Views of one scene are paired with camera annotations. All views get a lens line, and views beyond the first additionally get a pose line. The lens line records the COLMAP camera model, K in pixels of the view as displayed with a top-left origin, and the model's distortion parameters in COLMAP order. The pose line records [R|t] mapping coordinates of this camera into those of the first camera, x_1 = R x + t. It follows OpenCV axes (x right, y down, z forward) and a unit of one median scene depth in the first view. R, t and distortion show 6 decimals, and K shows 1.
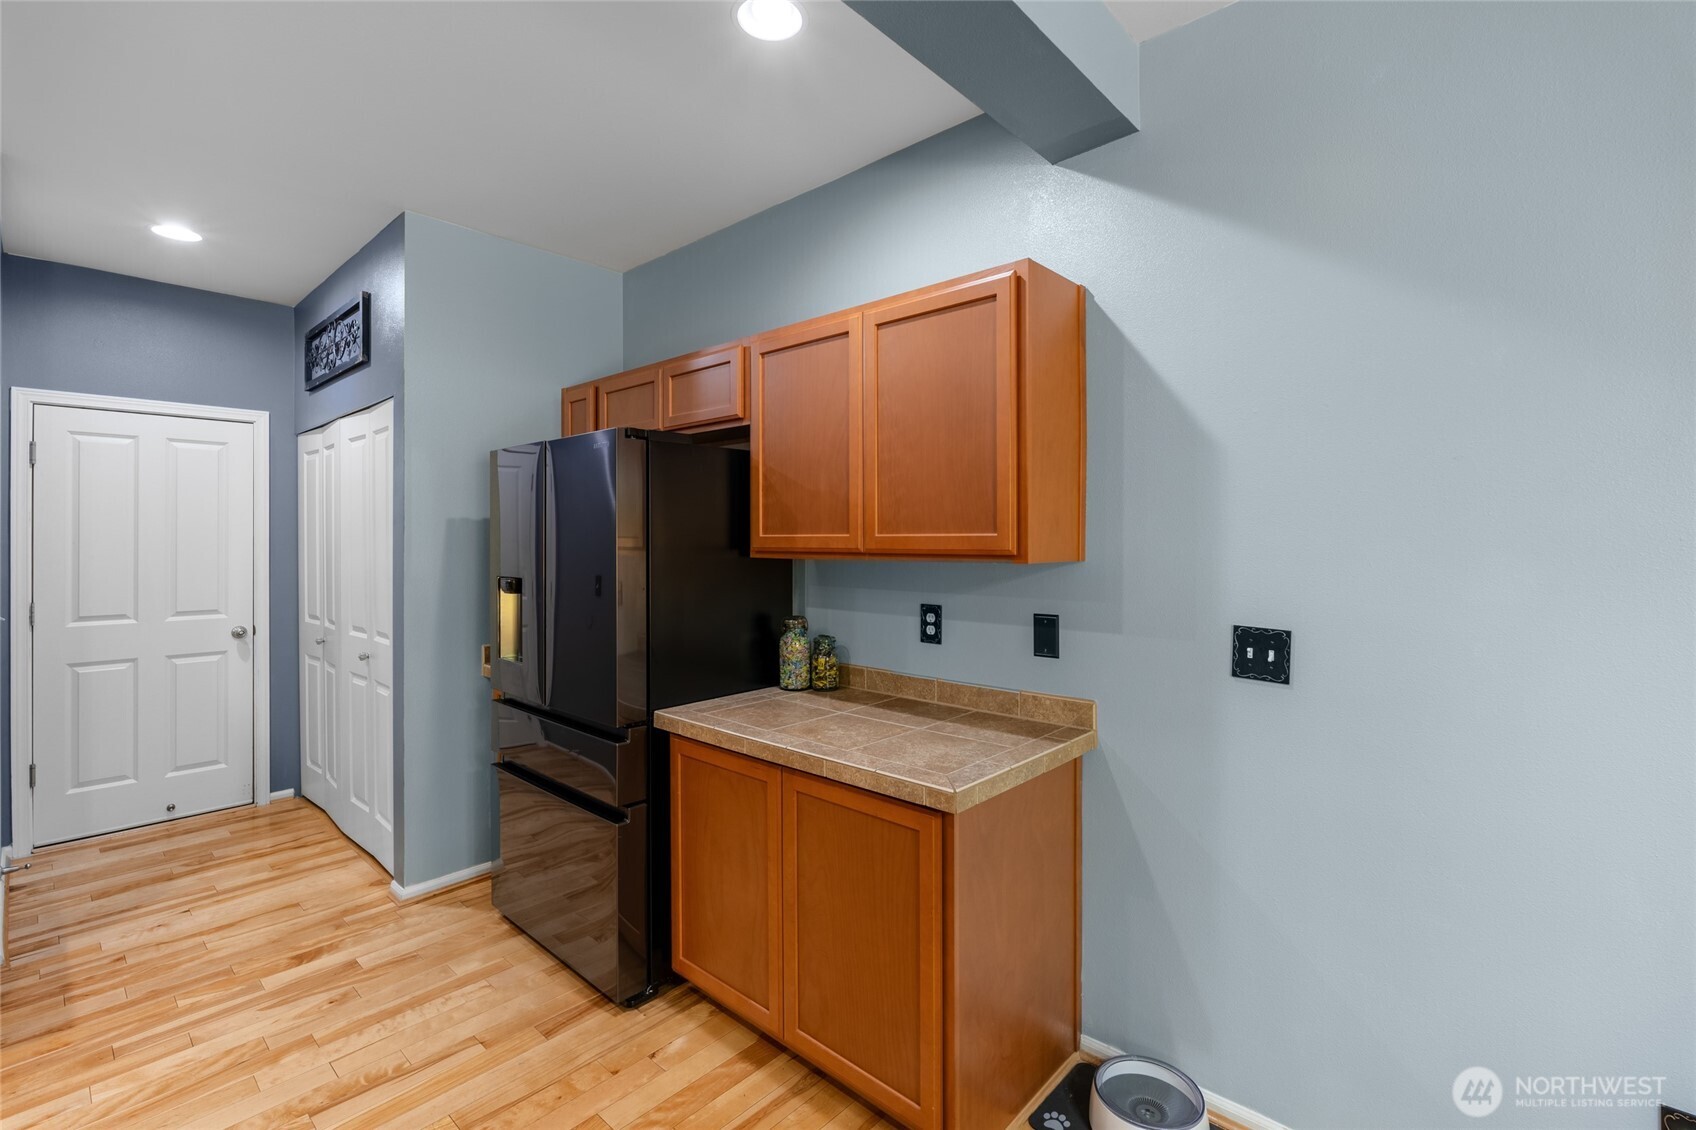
lens RADIAL K [[758.3, 0, 848.4], [0, 758.3, 535.4], [0, 0, 1]] dist [-0.004081, 0.001539]
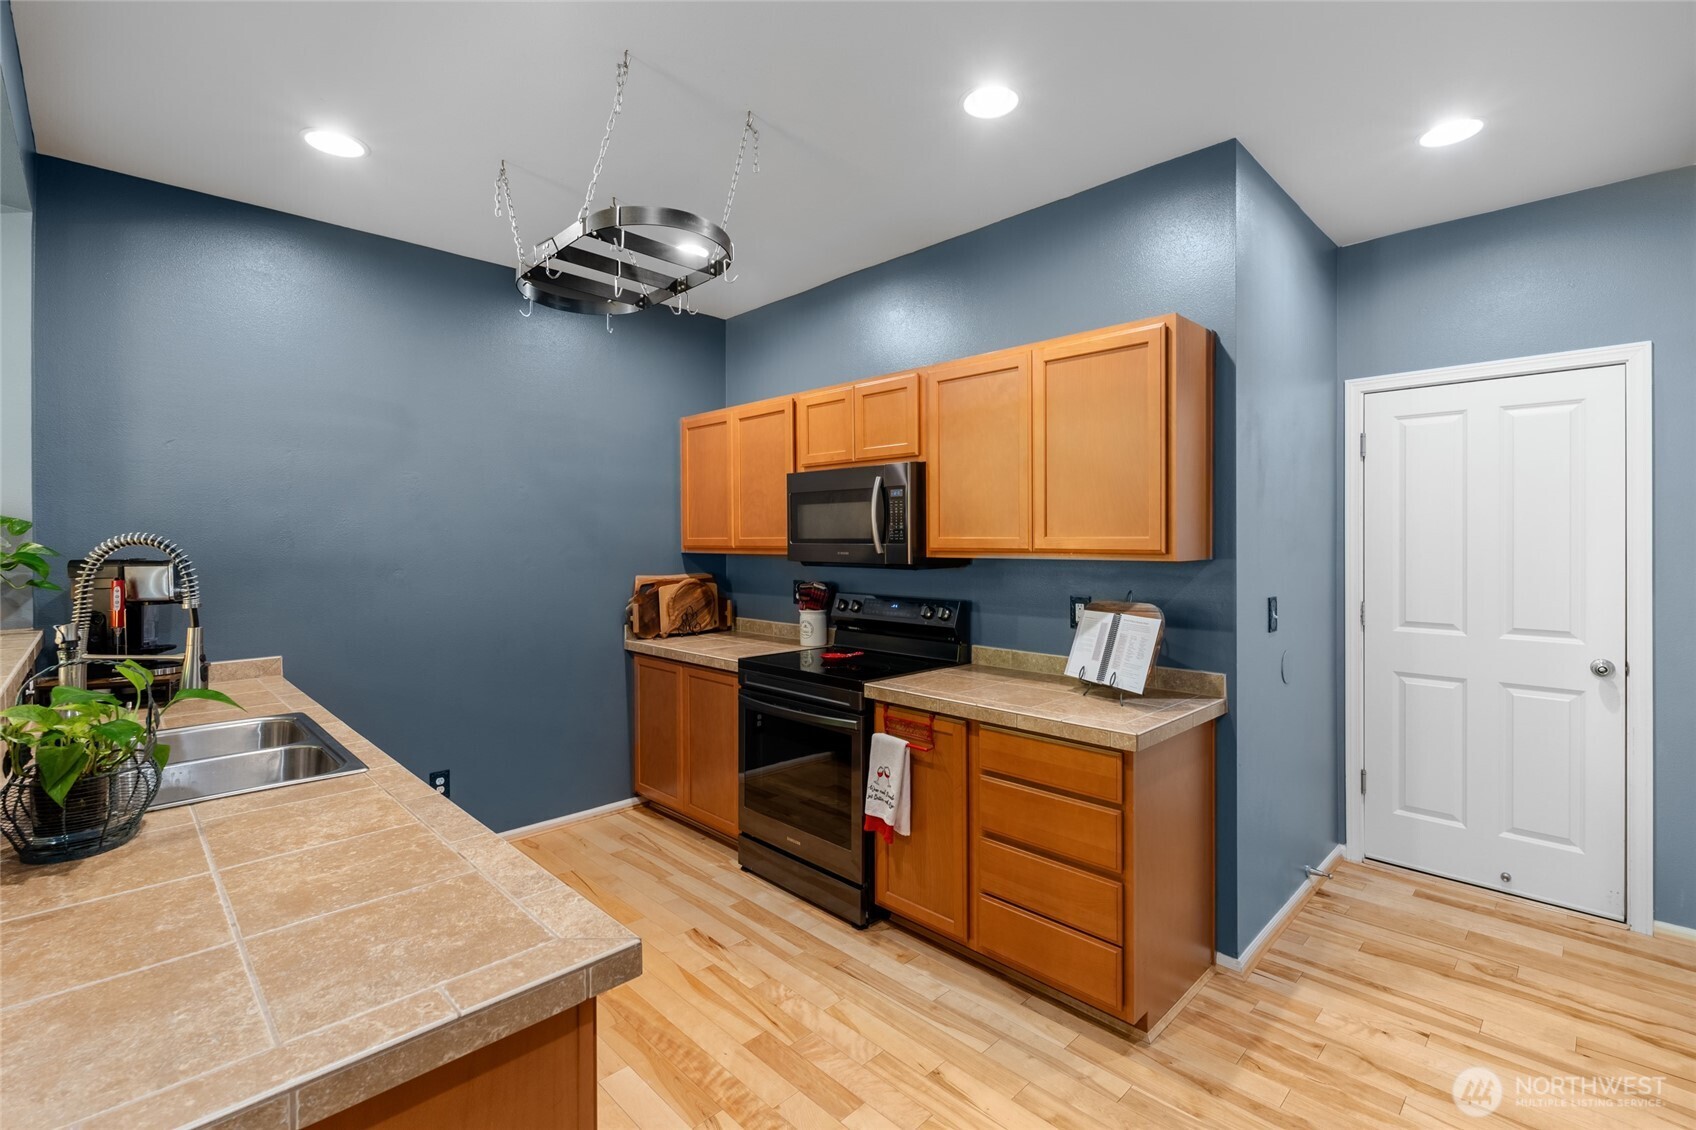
lens RADIAL K [[758.3, 0, 852.7], [0, 758.3, 540.9], [0, 0, 1]] dist [-0.004081, 0.001539]
pose [[-0.045084, 0.002828, -0.998979, -0.085506], [0.006827, 0.999974, 0.002522, 0.005133], [0.998960, -0.006706, -0.045102, 0.370147]]
